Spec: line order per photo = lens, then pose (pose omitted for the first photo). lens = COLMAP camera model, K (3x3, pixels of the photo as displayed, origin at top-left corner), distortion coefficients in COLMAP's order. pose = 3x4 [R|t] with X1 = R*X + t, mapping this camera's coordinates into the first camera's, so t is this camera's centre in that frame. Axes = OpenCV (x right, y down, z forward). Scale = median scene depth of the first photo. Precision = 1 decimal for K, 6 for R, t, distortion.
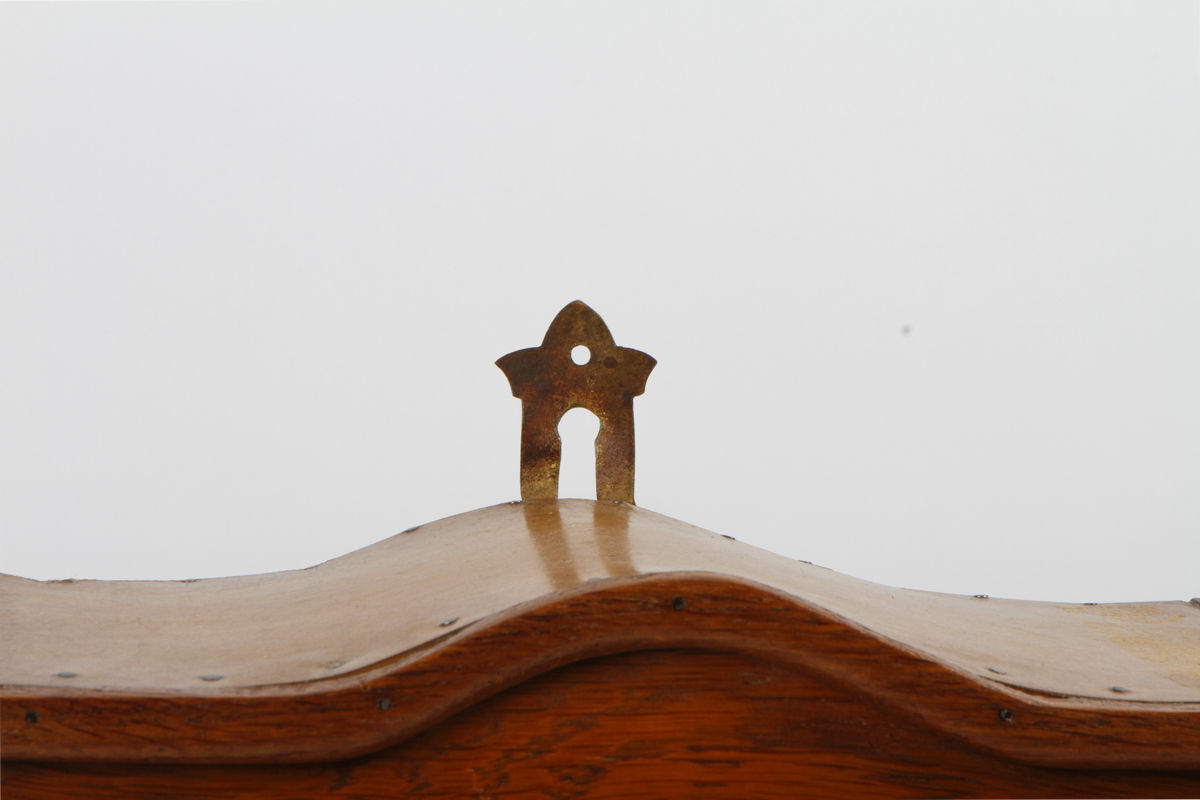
lens RADIAL K [[3831.4, 0, 603.3], [0, 3831.4, 400.2], [0, 0, 1]] dist [0.468491, 0.000000]
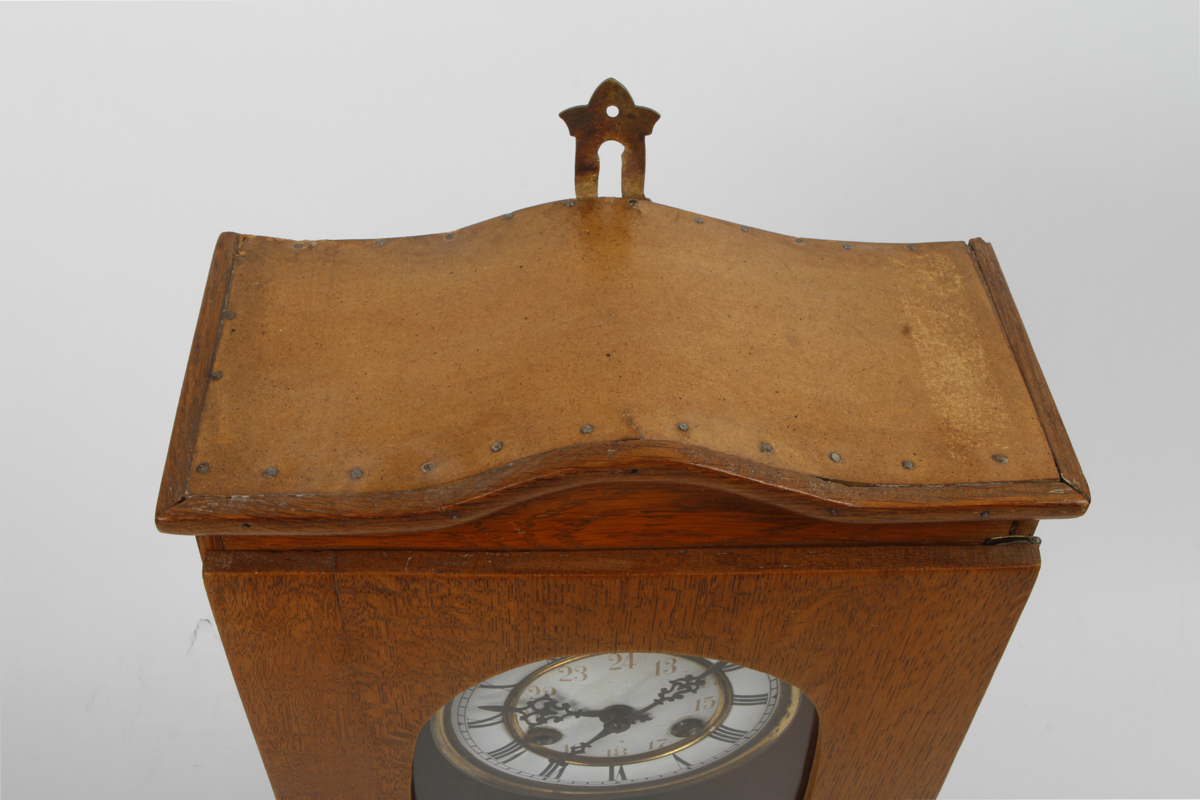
lens RADIAL K [[1310.1, 0, 595.7], [0, 1310.1, 399.5], [0, 0, 1]] dist [-0.112131, 0.000000]
pose [[0.994971, 0.064937, -0.076264, 0.036324], [-0.000936, 0.767383, 0.641189, -0.268074], [0.100161, -0.637893, 0.763584, 0.511219]]
